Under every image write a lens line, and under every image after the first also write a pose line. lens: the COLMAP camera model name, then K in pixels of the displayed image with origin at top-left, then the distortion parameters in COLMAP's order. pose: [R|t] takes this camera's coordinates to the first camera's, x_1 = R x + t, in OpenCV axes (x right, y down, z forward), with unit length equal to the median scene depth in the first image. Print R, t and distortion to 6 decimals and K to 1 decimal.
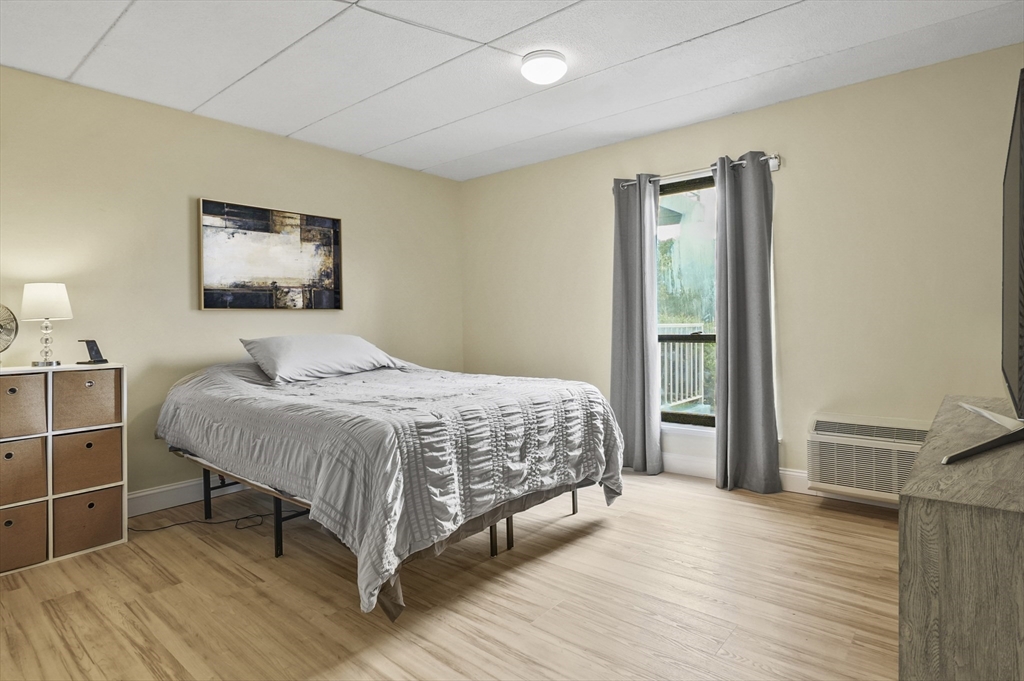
lens RADIAL K [[536.2, 0, 535.5], [0, 536.2, 342.0], [0, 0, 1]] dist [-0.025935, -0.000070]
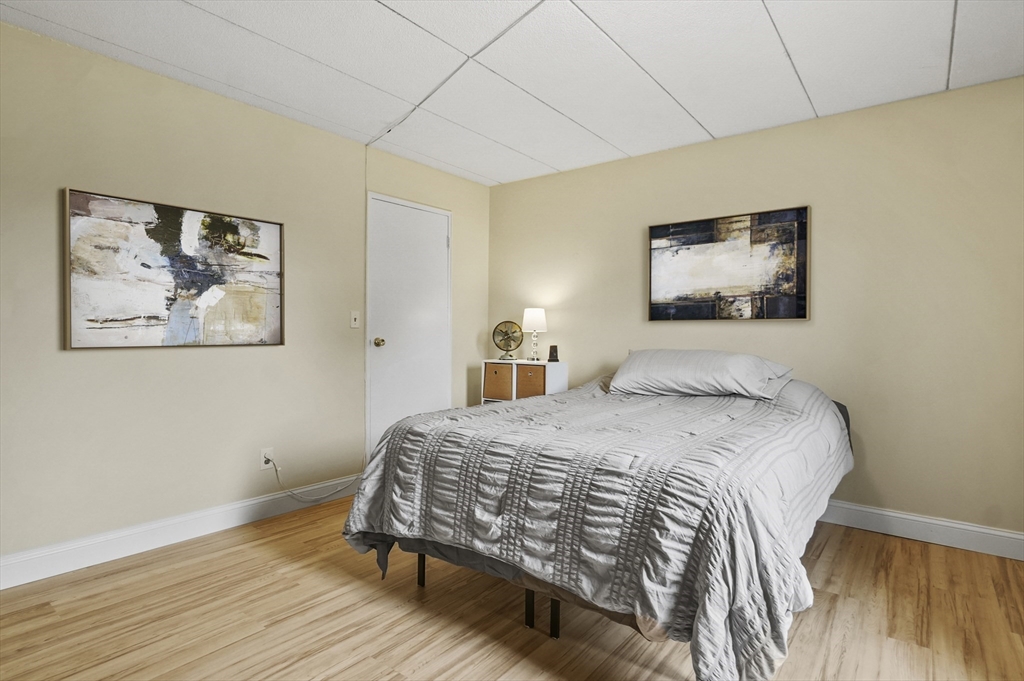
lens RADIAL K [[536.2, 0, 535.5], [0, 536.2, 342.0], [0, 0, 1]] dist [-0.025935, -0.000070]
pose [[0.038262, 0.033753, -0.998698, 0.514413], [-0.037695, 0.998767, 0.032311, -0.043768], [0.998557, 0.036409, 0.039487, 0.681148]]
